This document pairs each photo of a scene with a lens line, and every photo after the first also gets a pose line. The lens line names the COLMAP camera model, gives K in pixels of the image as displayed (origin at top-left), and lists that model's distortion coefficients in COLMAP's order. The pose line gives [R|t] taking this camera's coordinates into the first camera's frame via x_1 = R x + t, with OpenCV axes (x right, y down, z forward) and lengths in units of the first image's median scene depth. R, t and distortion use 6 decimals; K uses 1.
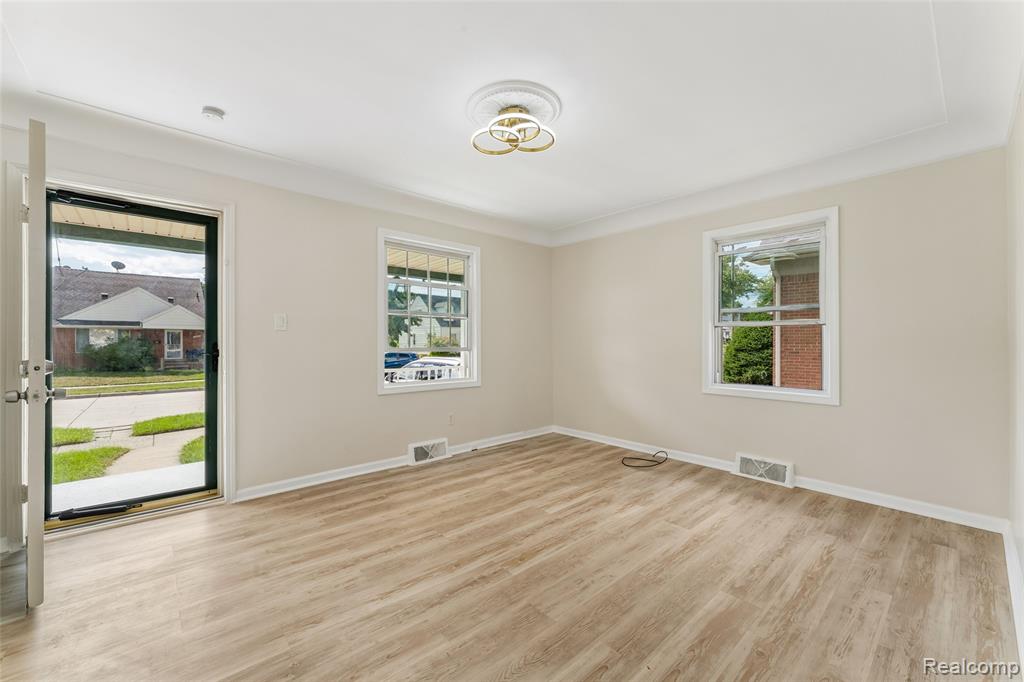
lens RADIAL K [[415.4, 0, 510.9], [0, 415.4, 337.1], [0, 0, 1]] dist [-0.000699, -0.000009]
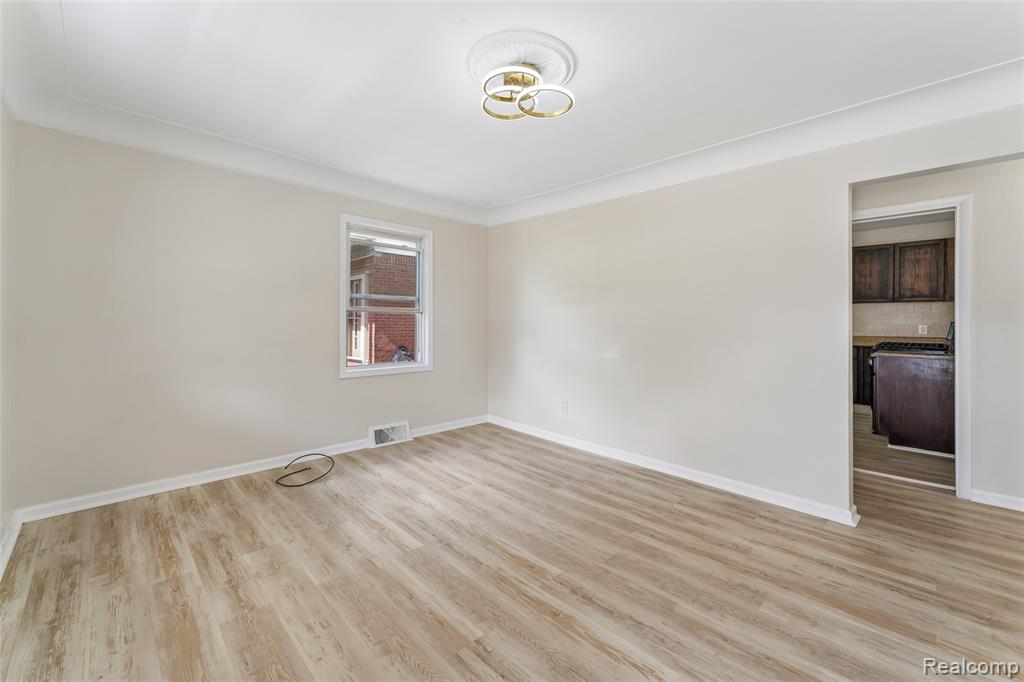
lens RADIAL K [[415.4, 0, 510.9], [0, 415.4, 337.1], [0, 0, 1]] dist [-0.000699, -0.000009]
pose [[-0.061077, -0.037506, 0.997428, -0.657528], [-0.016128, 0.999200, 0.036585, -0.006662], [-0.998003, -0.013852, -0.061633, 0.835578]]
